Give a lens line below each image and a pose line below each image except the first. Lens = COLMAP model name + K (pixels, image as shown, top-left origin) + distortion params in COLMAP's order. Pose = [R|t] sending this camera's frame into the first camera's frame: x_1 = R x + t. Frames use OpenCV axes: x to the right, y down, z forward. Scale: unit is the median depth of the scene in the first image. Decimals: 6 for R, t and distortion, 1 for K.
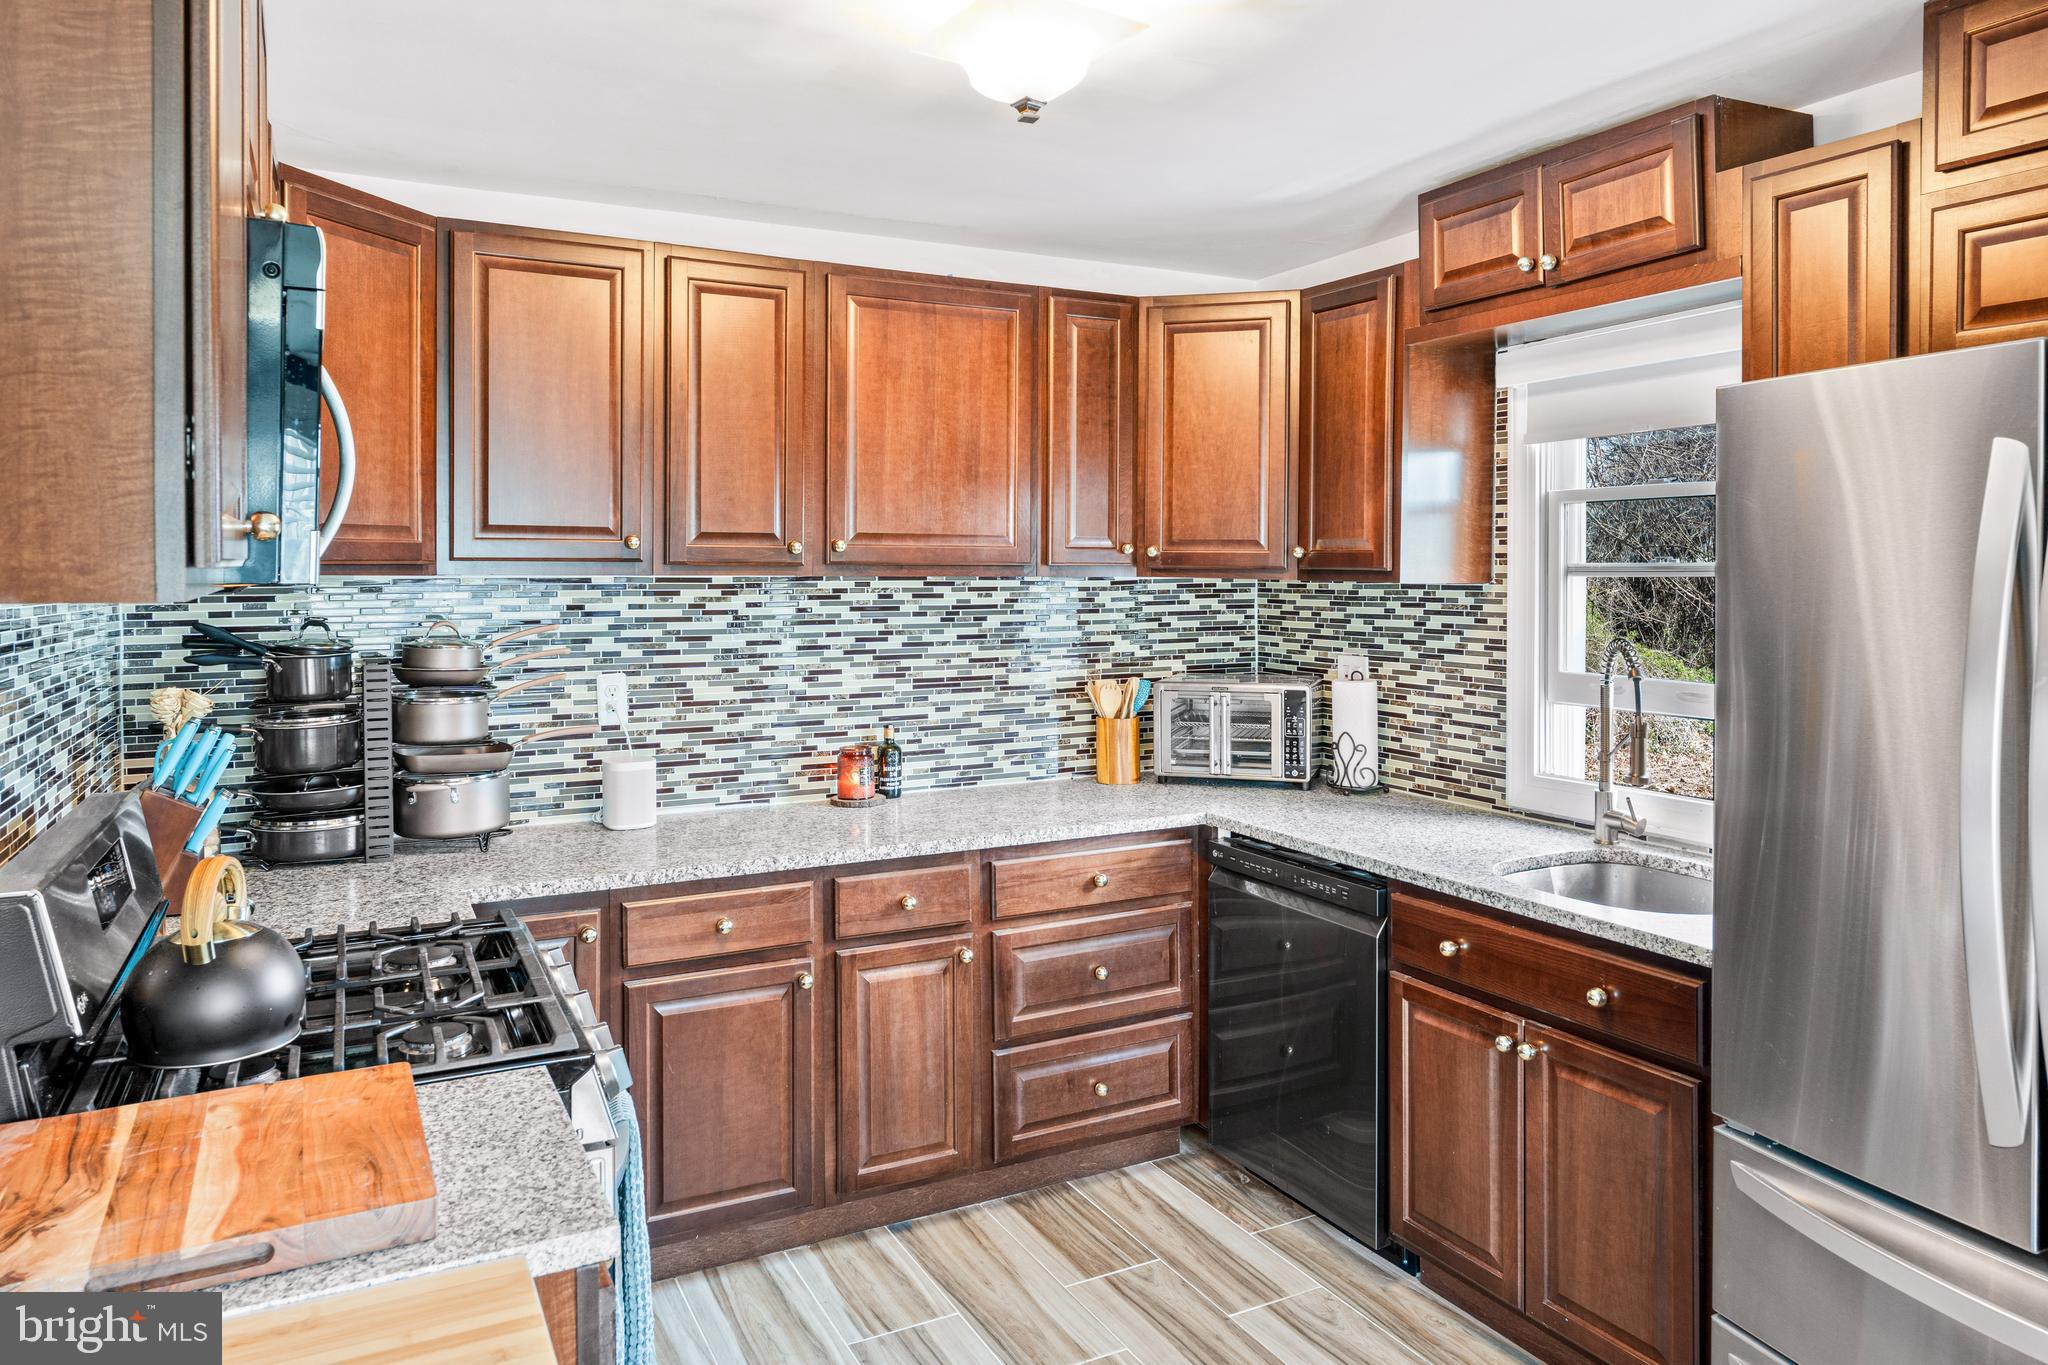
lens RADIAL K [[1353.6, 0, 1025.3], [0, 1353.6, 583.6], [0, 0, 1]] dist [-0.002556, 0.001630]
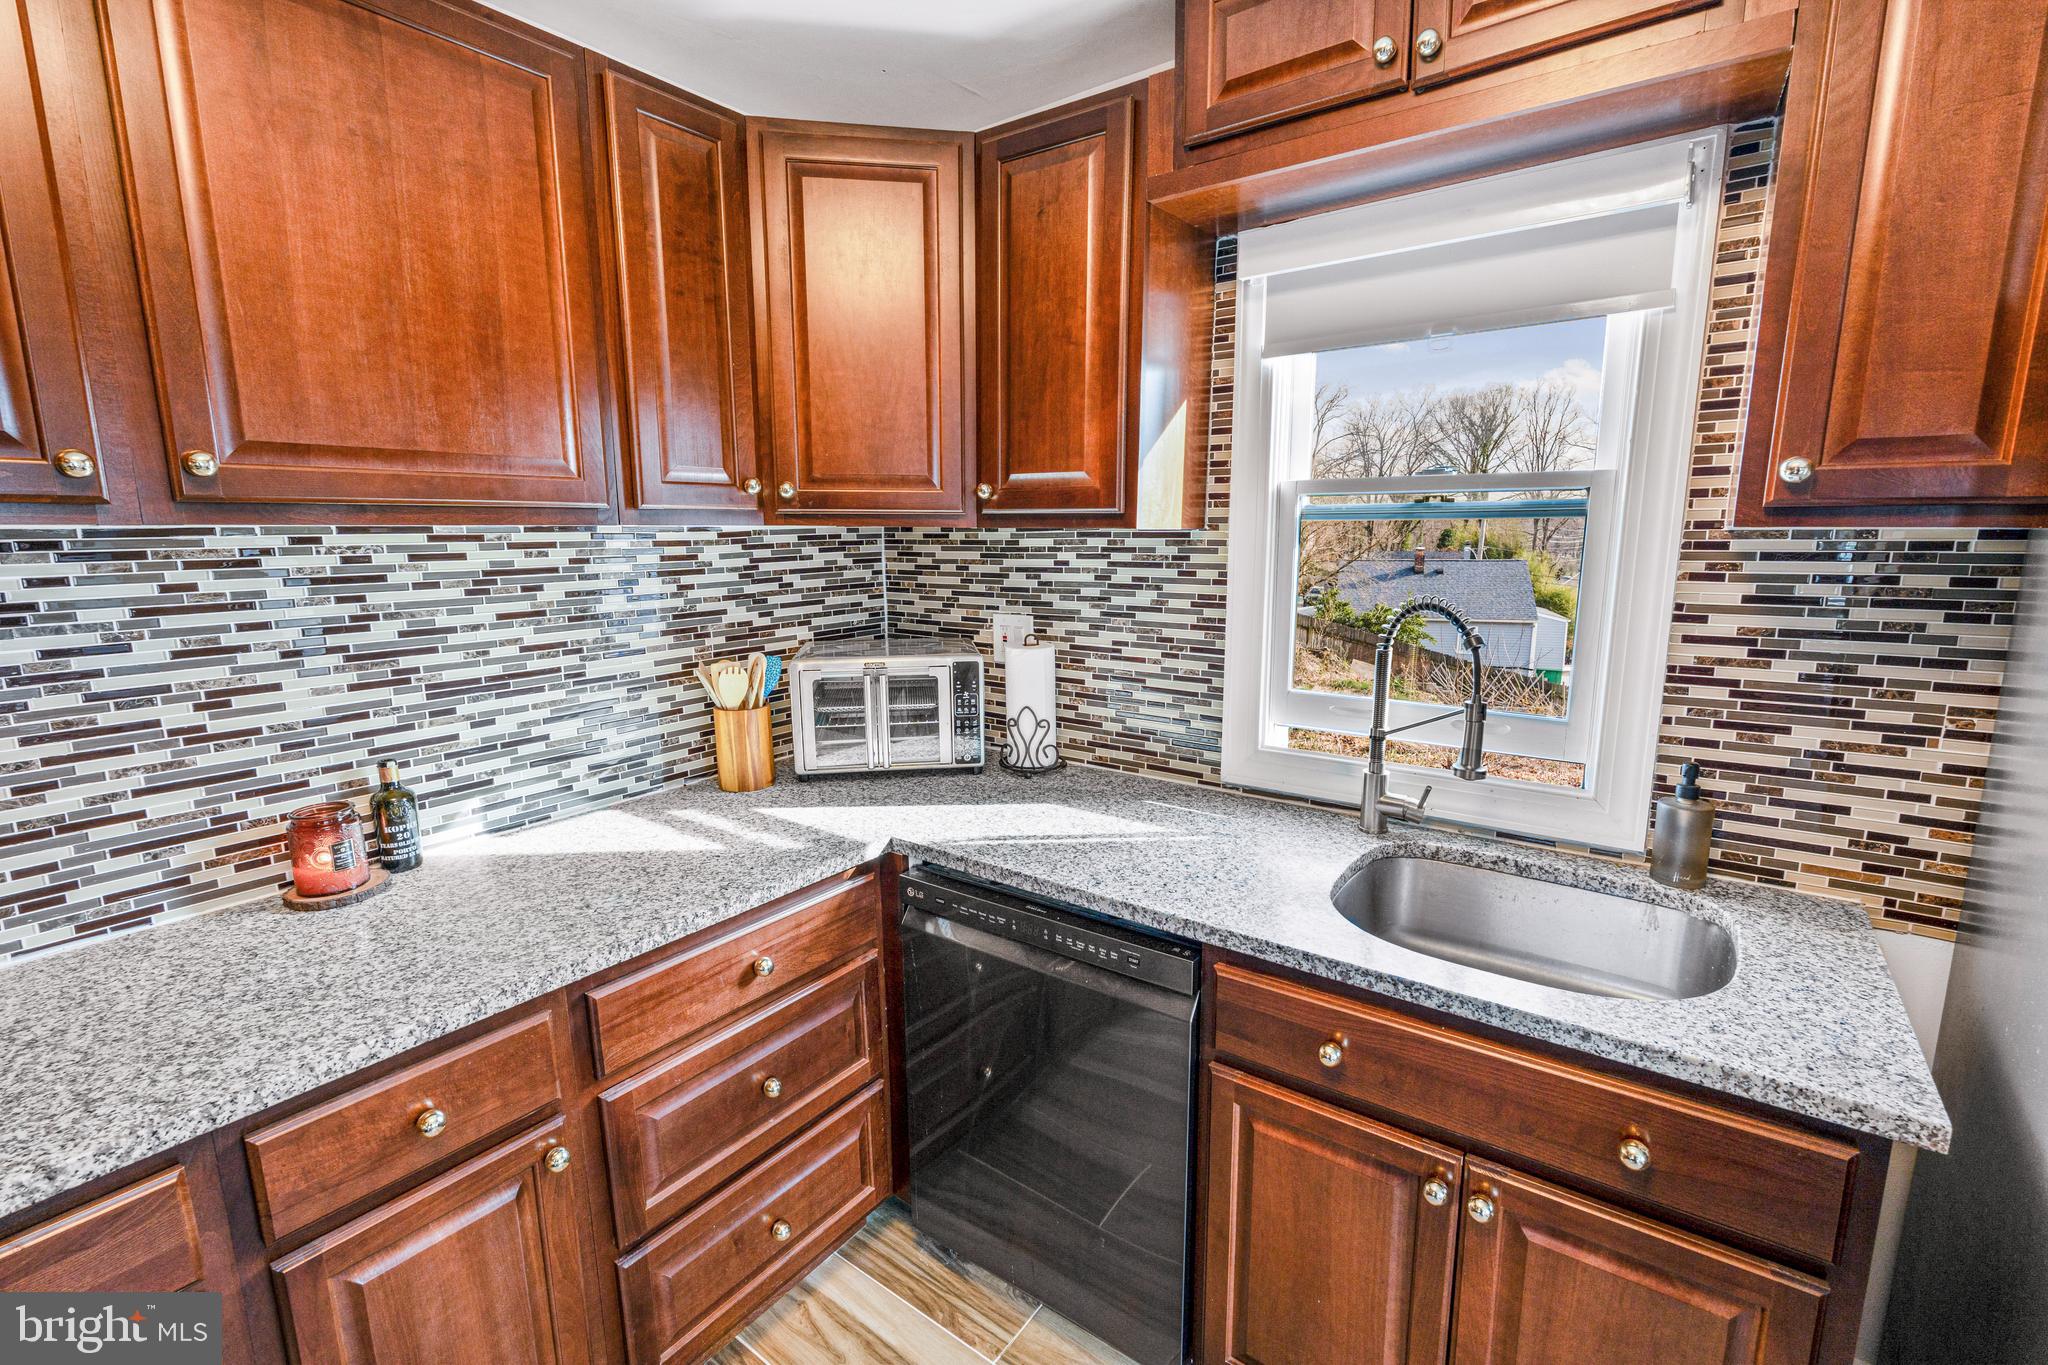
lens RADIAL K [[902.3, 0, 1029.6], [0, 902.3, 684.6], [0, 0, 1]] dist [-0.007328, 0.001271]
pose [[0.897197, -0.082056, 0.433940, -0.010179], [0.011526, 0.986603, 0.162731, 0.002746], [-0.441480, -0.141000, 0.886123, 0.541899]]
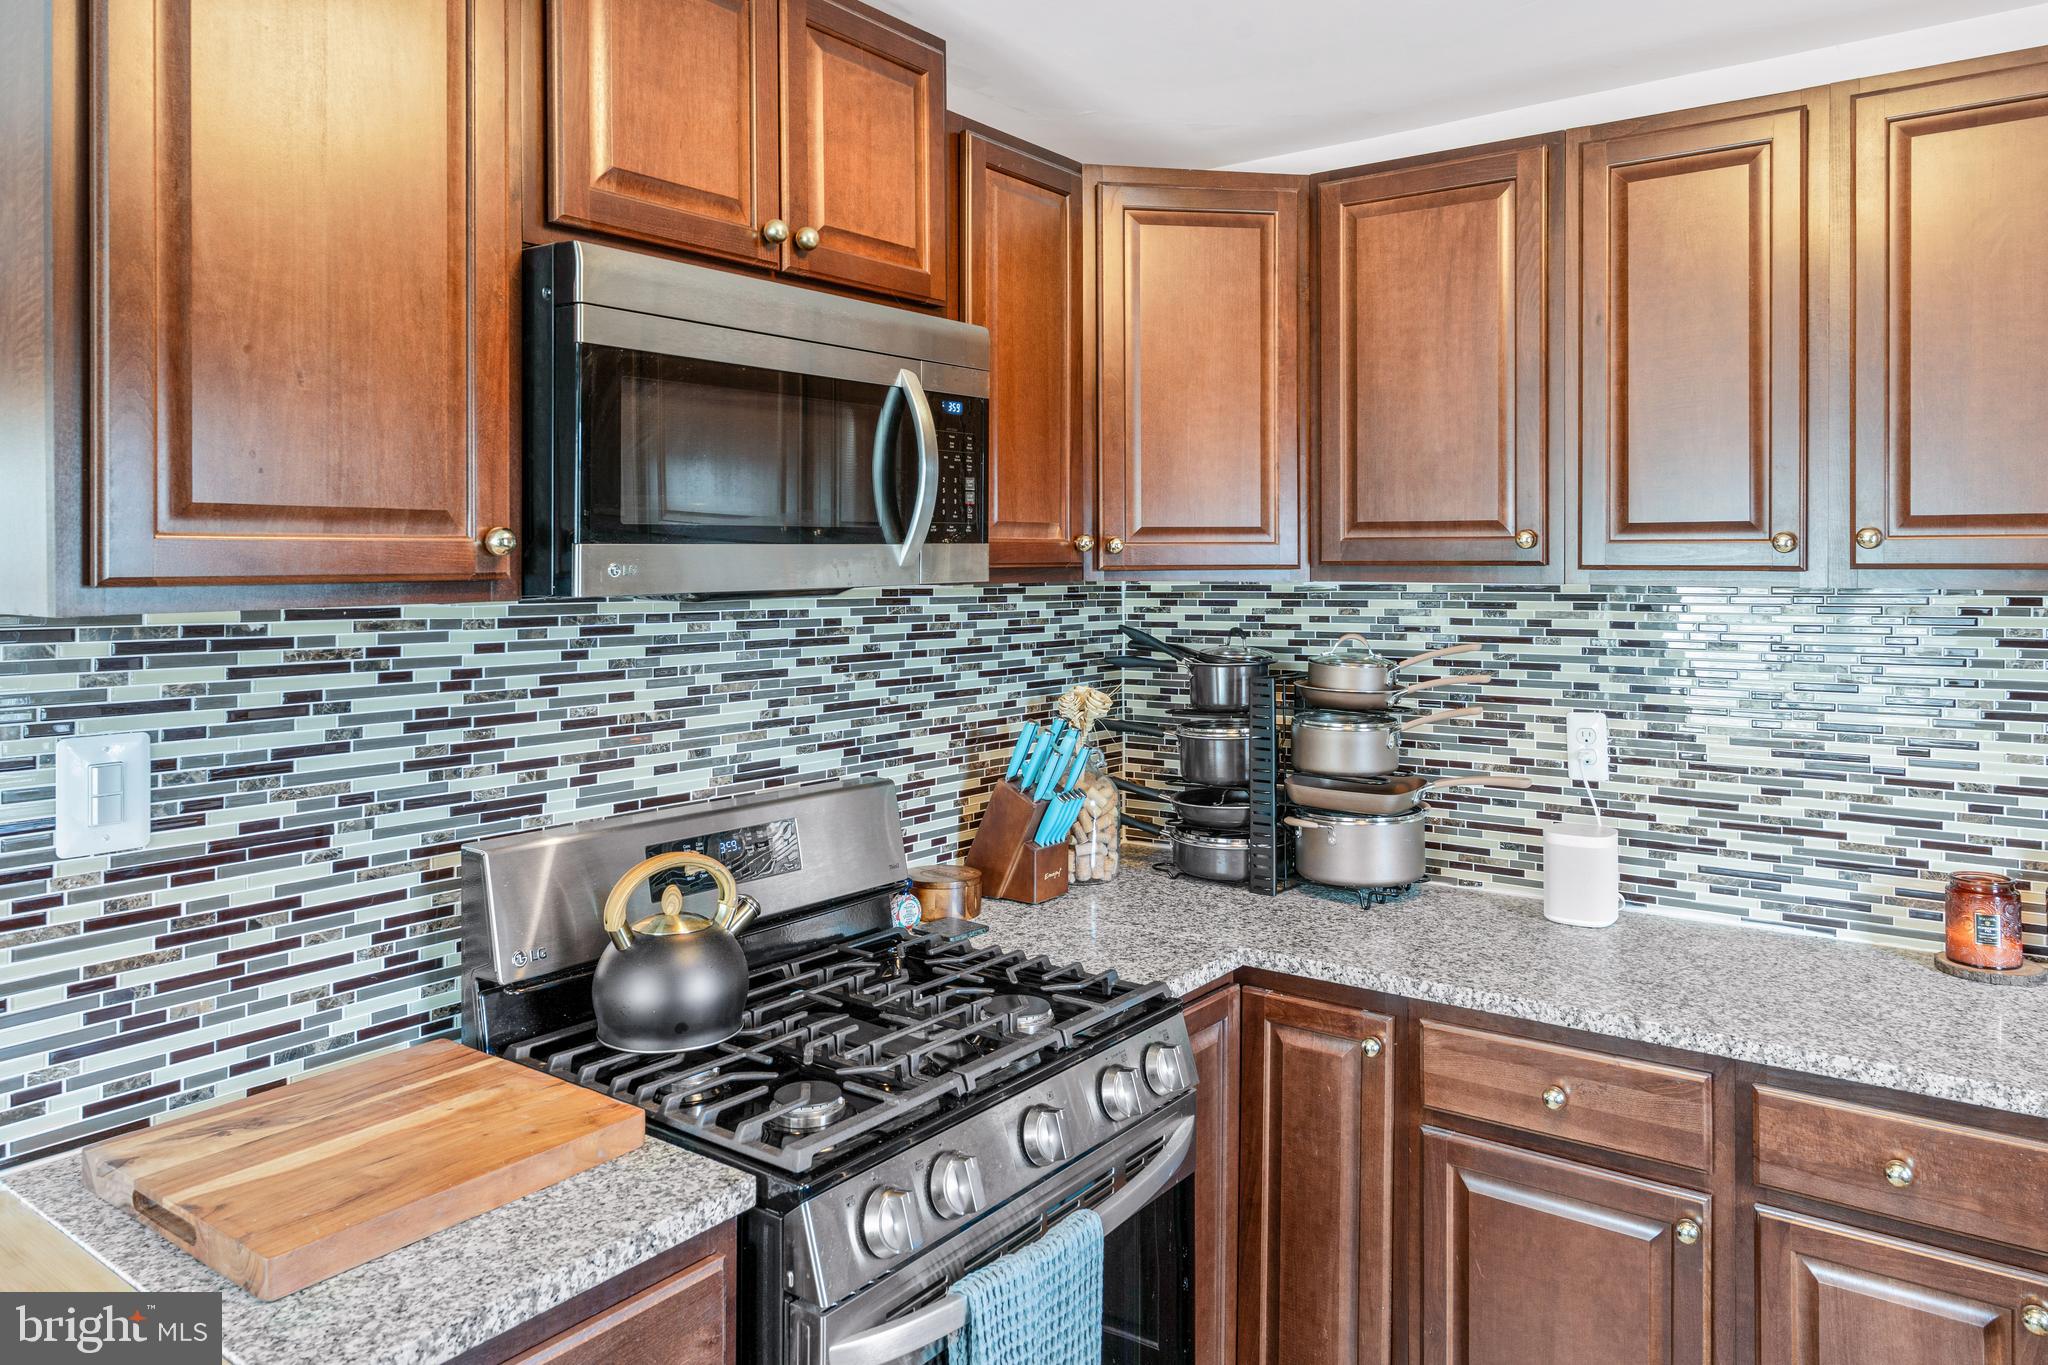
lens RADIAL K [[1353.6, 0, 1037.4], [0, 1353.6, 561.8], [0, 0, 1]] dist [-0.002556, 0.001630]
pose [[0.449806, -0.002755, -0.893122, 0.233440], [-0.010719, 0.999907, -0.008483, -0.008136], [0.893062, 0.013389, 0.449734, 0.388531]]
